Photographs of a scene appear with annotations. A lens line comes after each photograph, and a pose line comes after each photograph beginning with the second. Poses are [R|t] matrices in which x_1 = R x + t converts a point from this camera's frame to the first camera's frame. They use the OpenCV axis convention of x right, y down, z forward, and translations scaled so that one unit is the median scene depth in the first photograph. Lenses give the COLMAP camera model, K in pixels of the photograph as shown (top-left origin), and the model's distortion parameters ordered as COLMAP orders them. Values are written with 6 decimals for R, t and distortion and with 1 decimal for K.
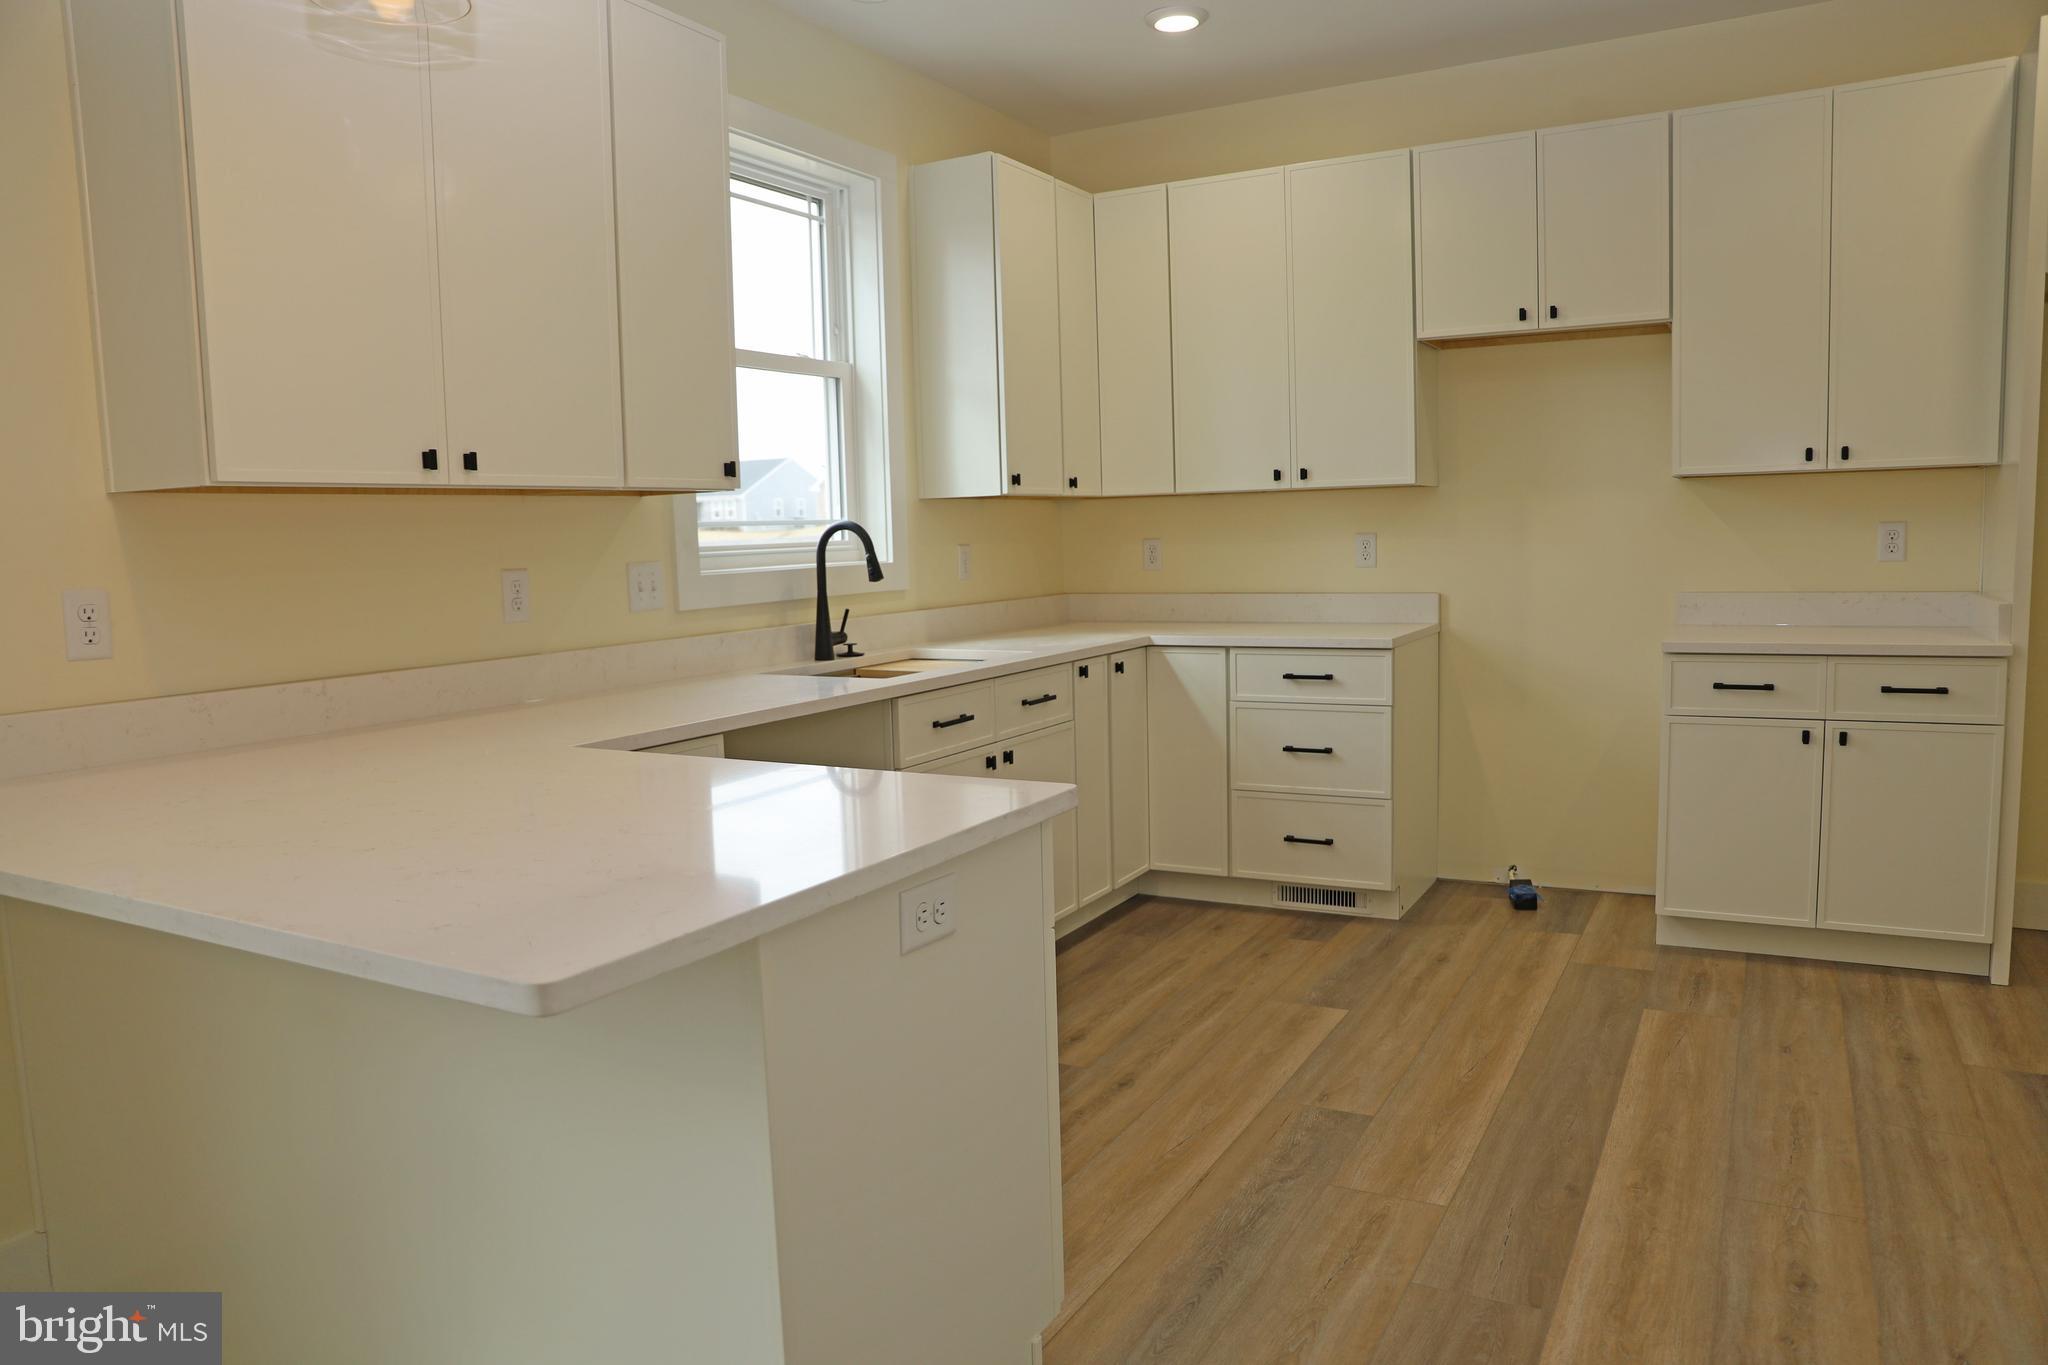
lens RADIAL K [[1396.2, 0, 1021.8], [0, 1396.2, 689.3], [0, 0, 1]] dist [-0.130301, 0.090207]
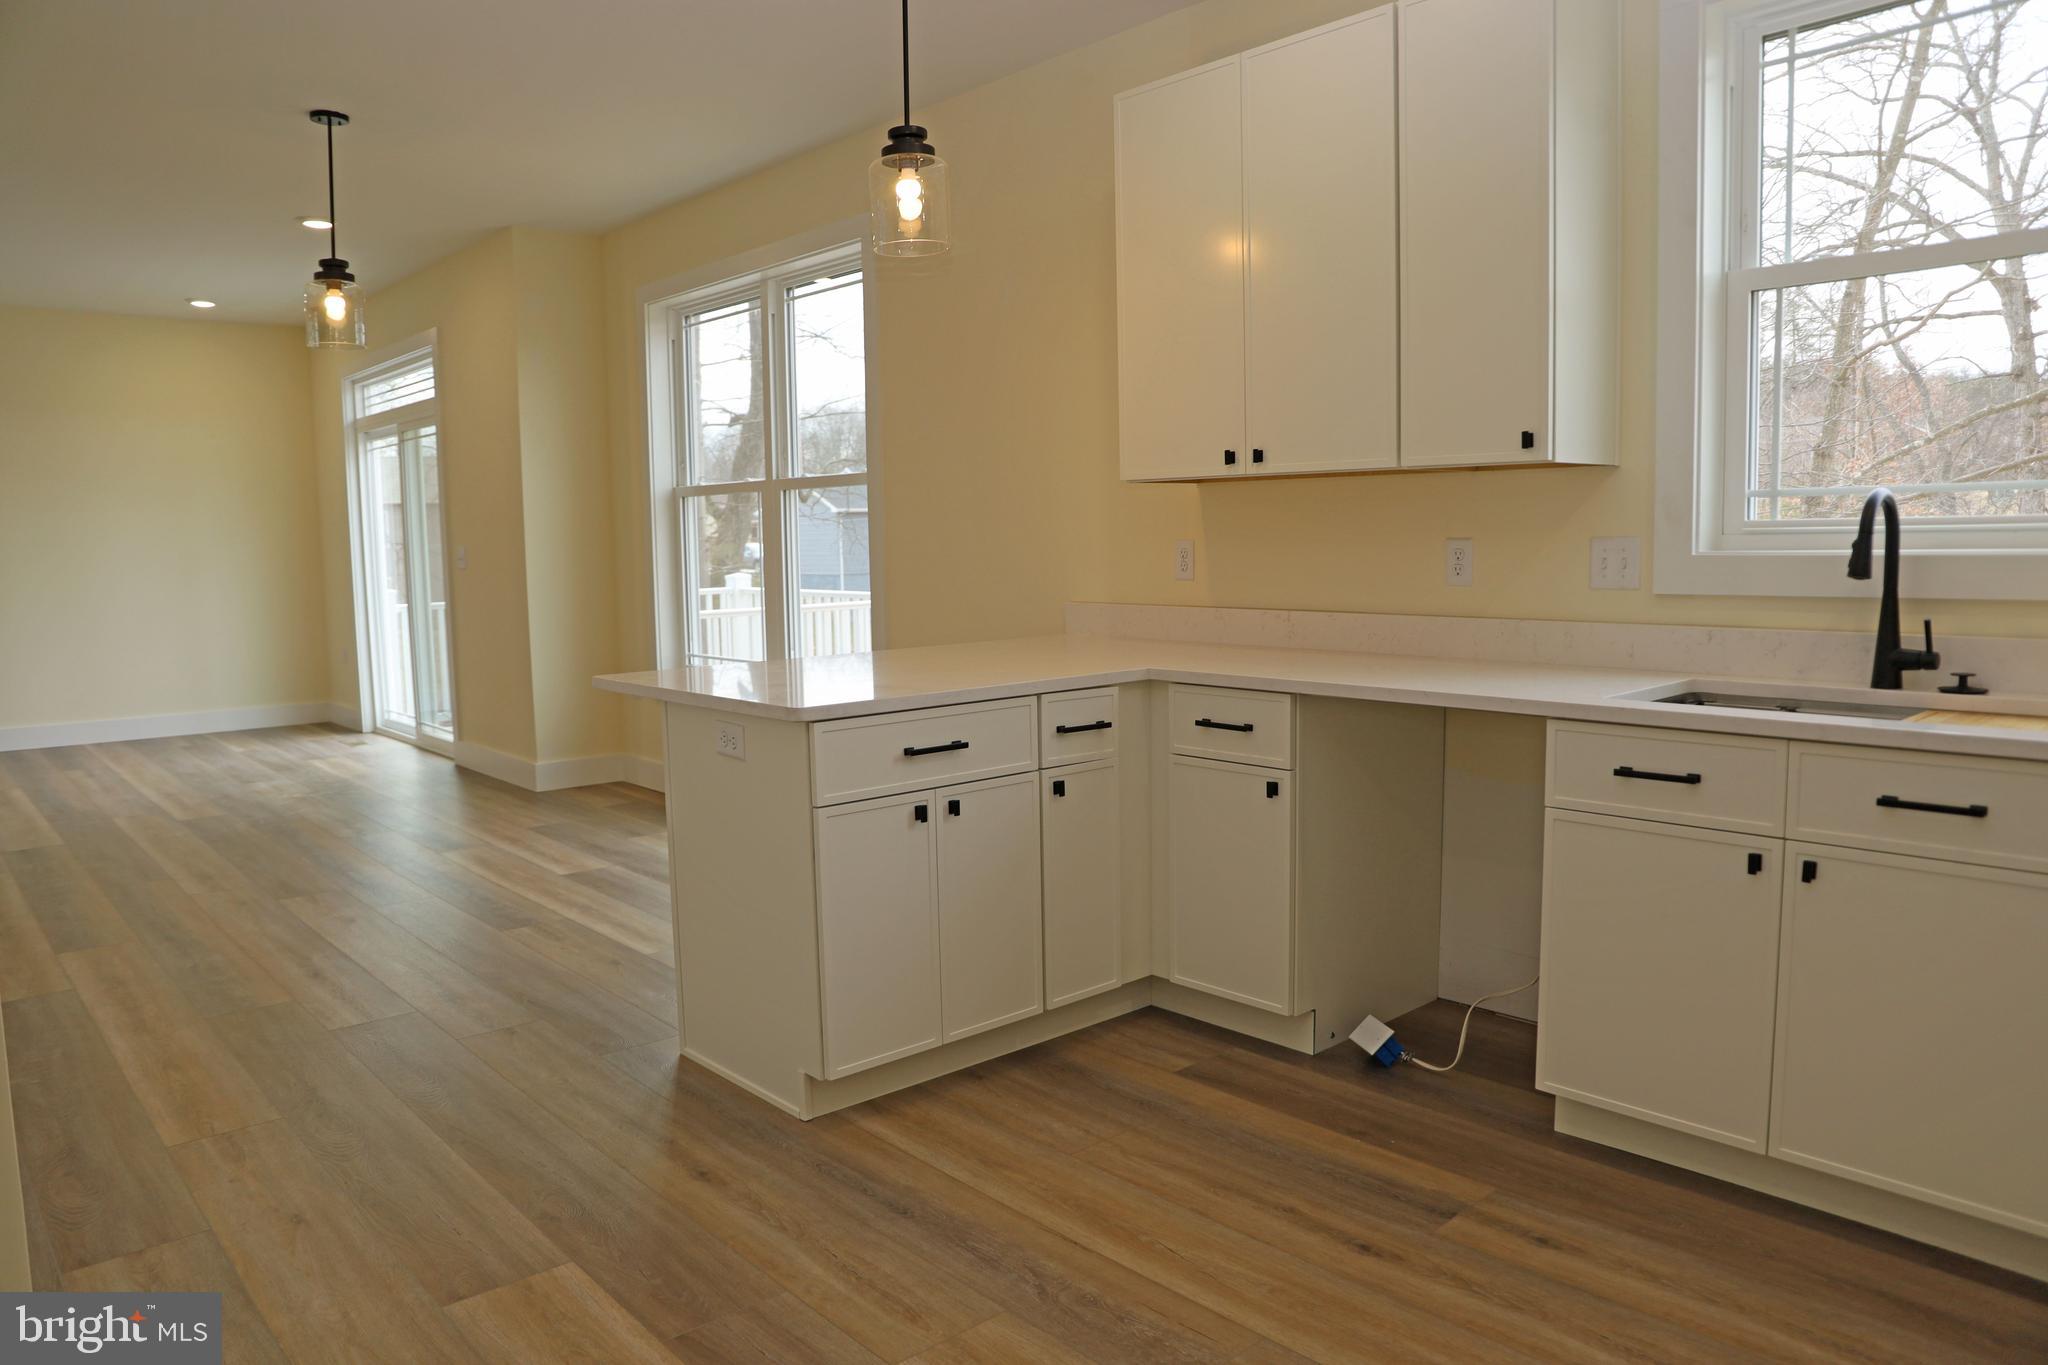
lens RADIAL K [[1396.2, 0, 1031.3], [0, 1396.2, 689.5], [0, 0, 1]] dist [-0.130301, 0.090207]
pose [[-0.324896, 0.137211, -0.935743, 0.755798], [-0.077128, 0.982280, 0.170814, -0.123437], [0.942599, 0.127669, -0.308556, 0.973515]]
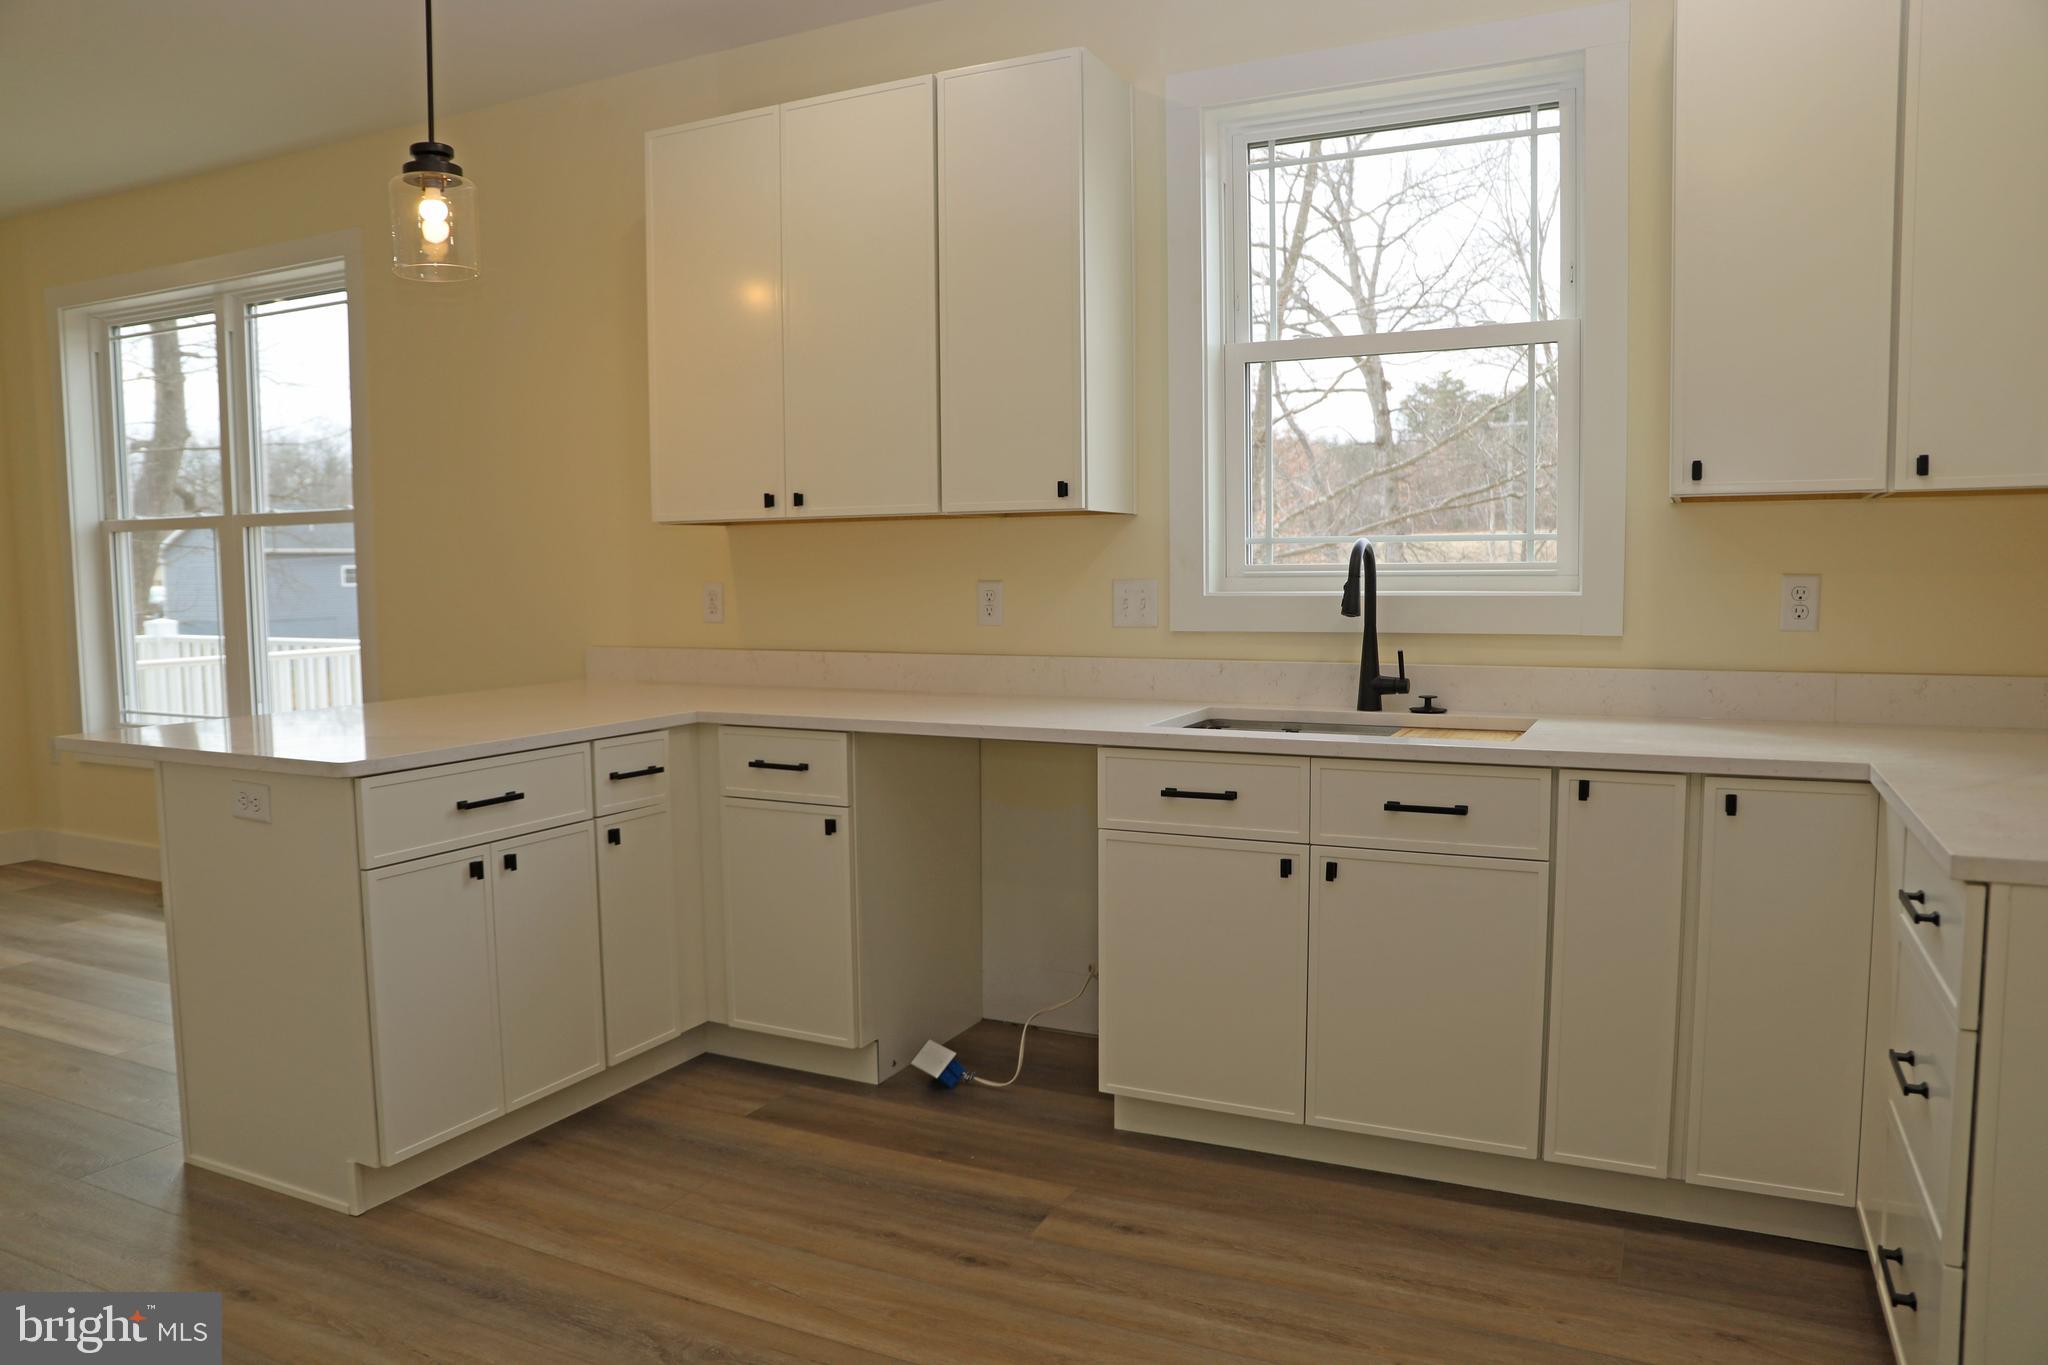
lens RADIAL K [[1396.2, 0, 1015.8], [0, 1396.2, 692.4], [0, 0, 1]] dist [-0.130301, 0.090207]
pose [[0.046222, 0.112395, -0.992588, 0.778812], [-0.103521, 0.988839, 0.107149, -0.116105], [0.993553, 0.097801, 0.057341, 0.906986]]
